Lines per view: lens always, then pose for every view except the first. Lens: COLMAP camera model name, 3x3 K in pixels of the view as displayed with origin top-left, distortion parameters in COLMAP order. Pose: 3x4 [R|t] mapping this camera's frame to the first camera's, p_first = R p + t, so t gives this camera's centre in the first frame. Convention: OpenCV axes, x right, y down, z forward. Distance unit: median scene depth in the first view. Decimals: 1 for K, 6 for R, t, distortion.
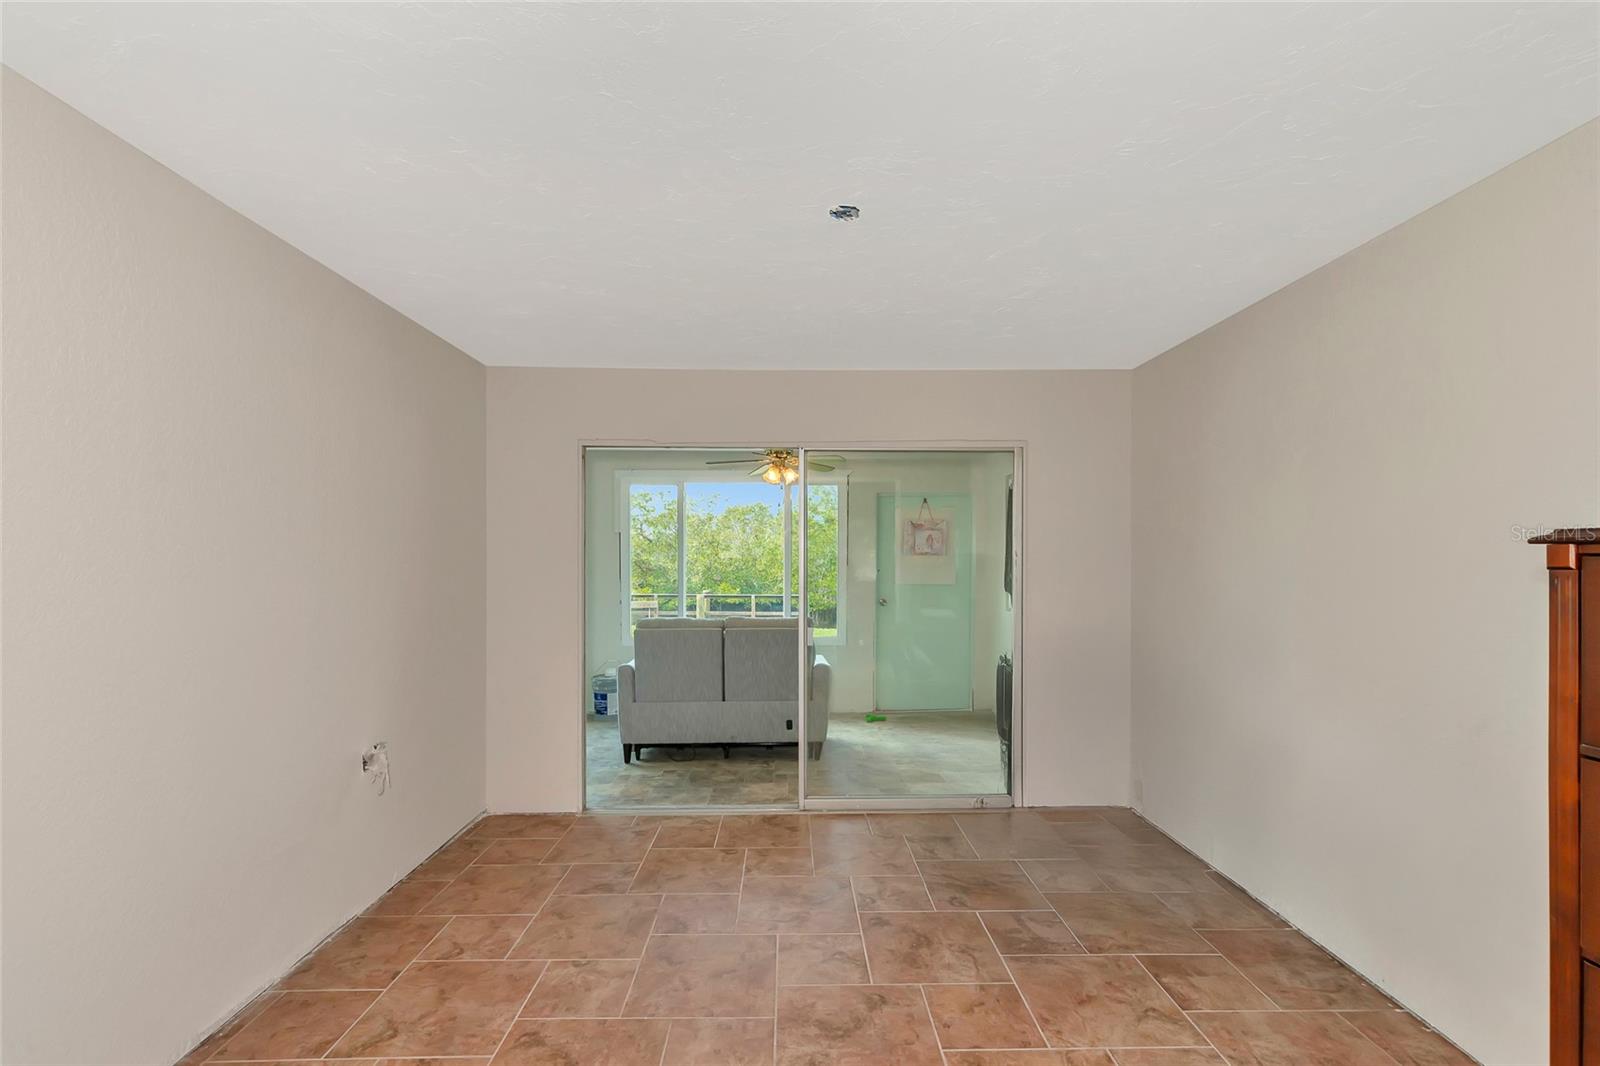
lens RADIAL K [[684.1, 0, 794.4], [0, 684.1, 549.8], [0, 0, 1]] dist [0.001491, 0.002404]
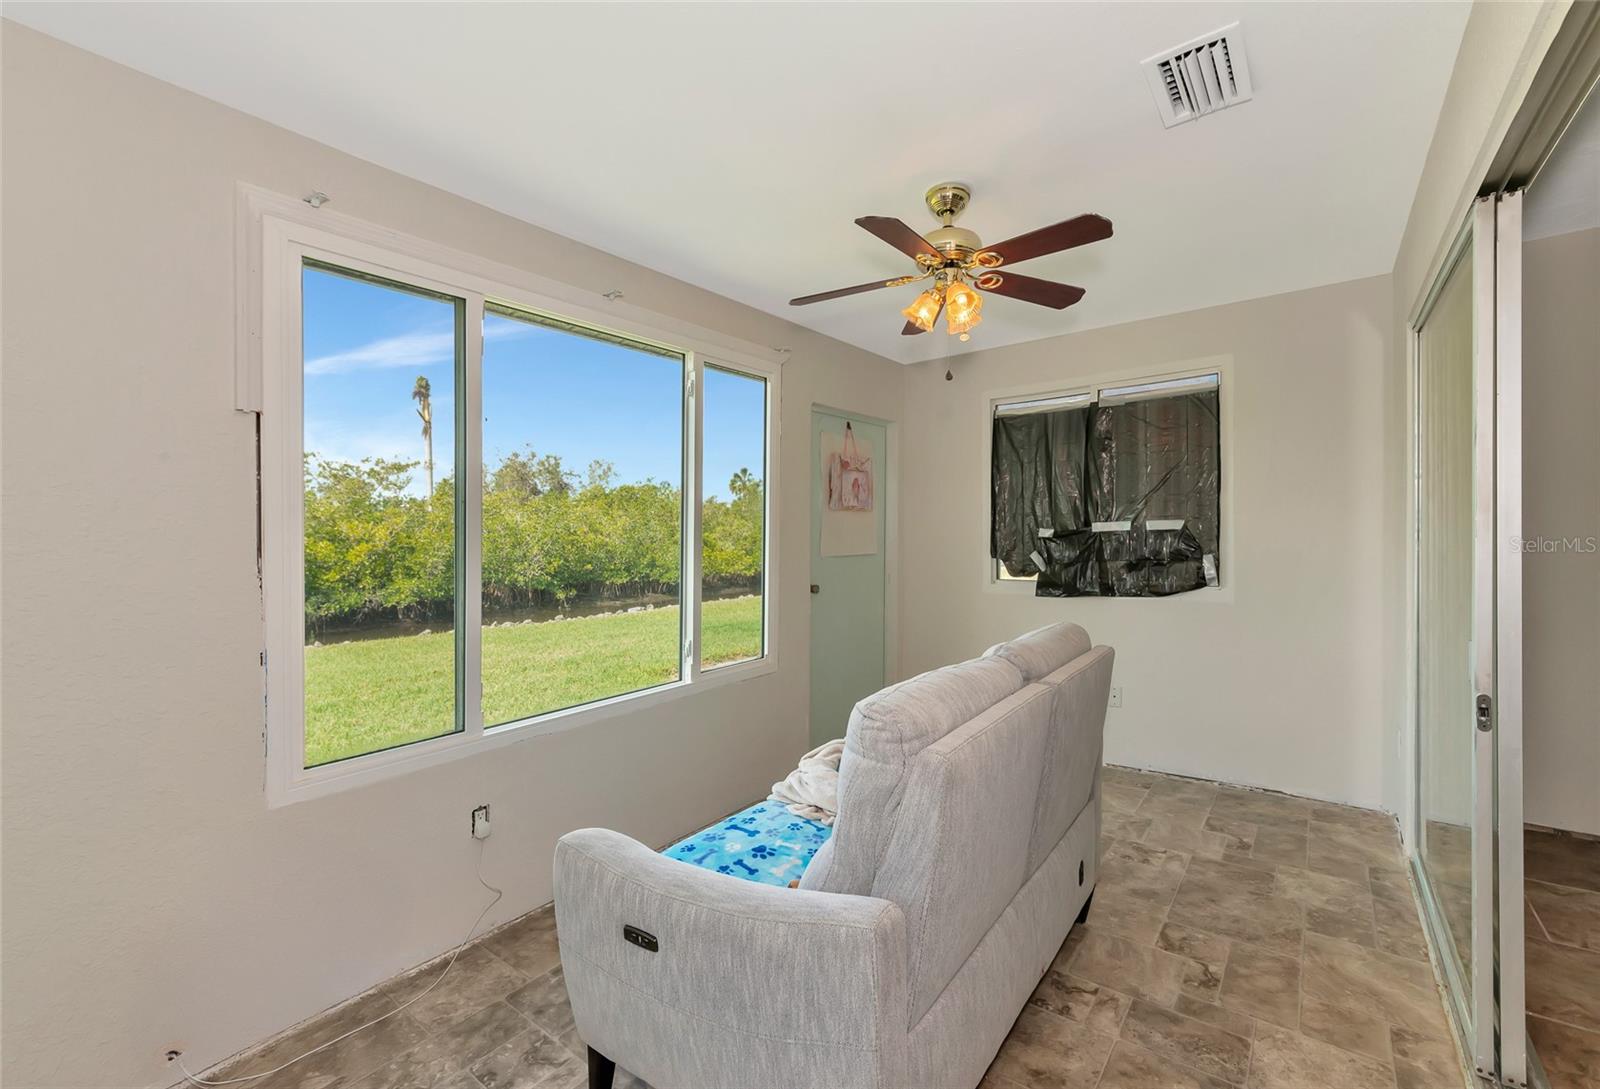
lens RADIAL K [[698.4, 0, 825.6], [0, 698.4, 516.1], [0, 0, 1]] dist [0.033654, 0.000108]
pose [[0.584166, 0.000693, 0.811634, -0.626284], [0.014497, 0.999831, -0.011289, 0.035653], [-0.811505, 0.018361, 0.584057, 1.128753]]
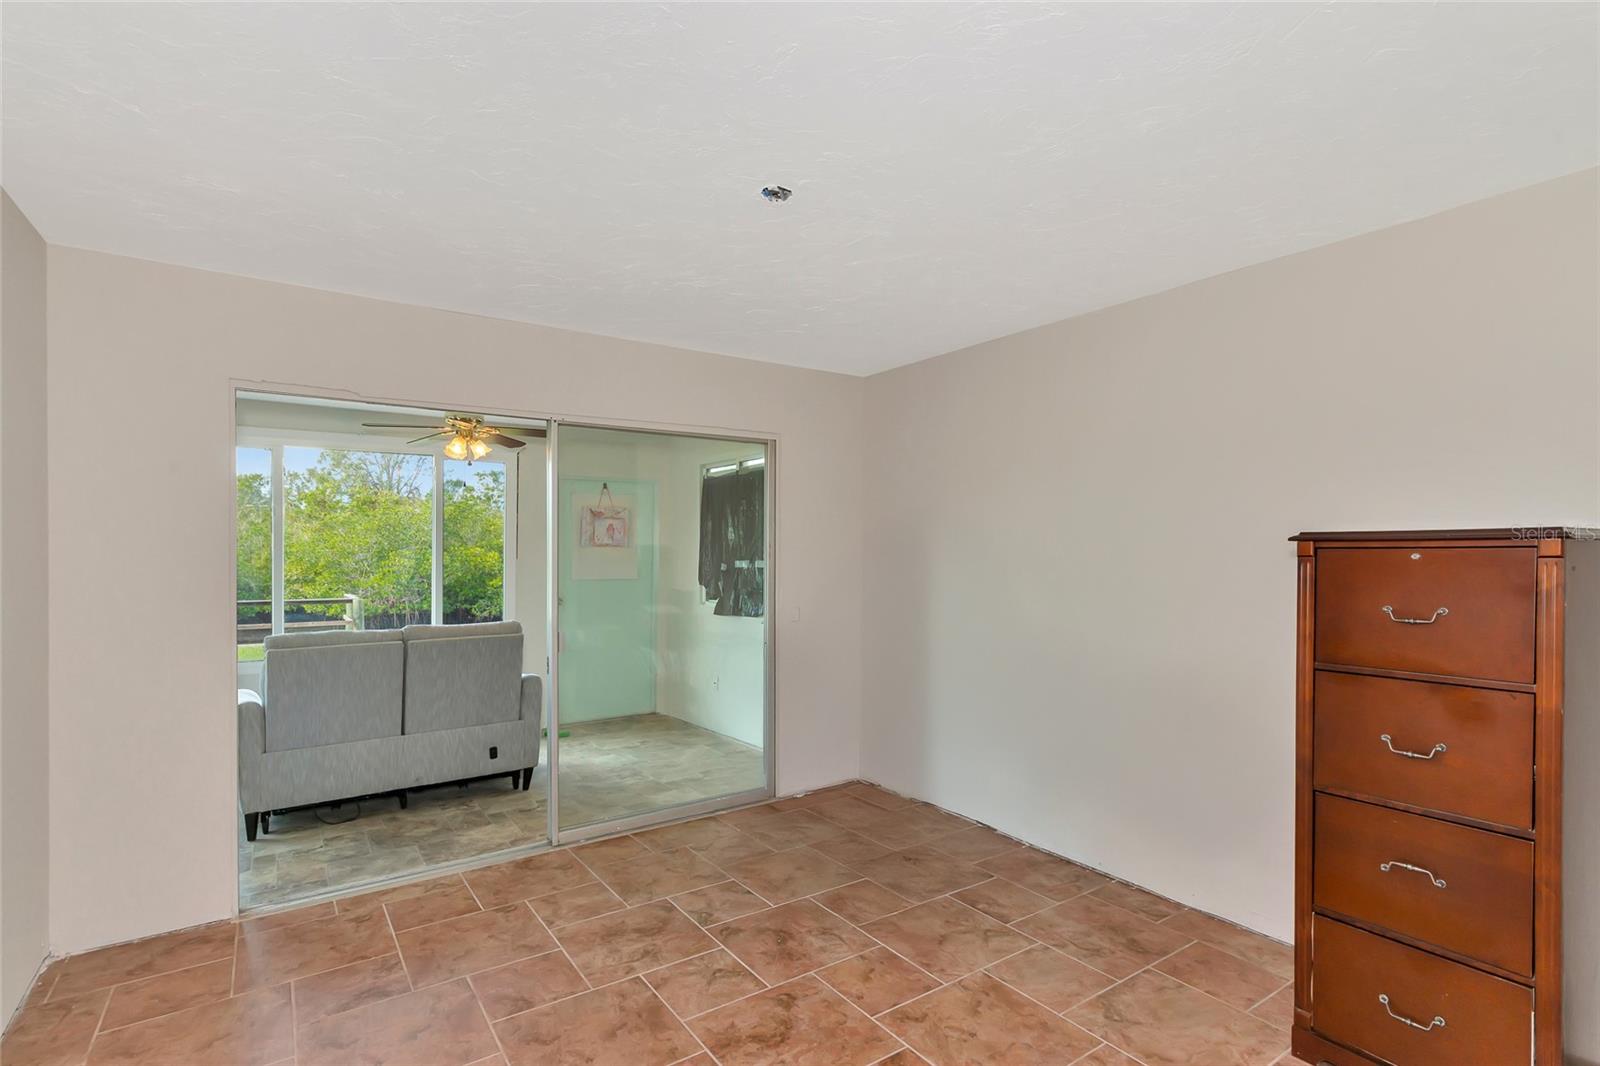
lens RADIAL K [[769.8, 0, 783.6], [0, 769.8, 543.4], [0, 0, 1]] dist [0.003701, 0.000509]
pose [[0.838132, 0.004018, 0.545452, -0.290110], [-0.005880, 0.999981, 0.001669, 0.000511], [-0.545436, -0.004606, 0.838140, 0.045392]]
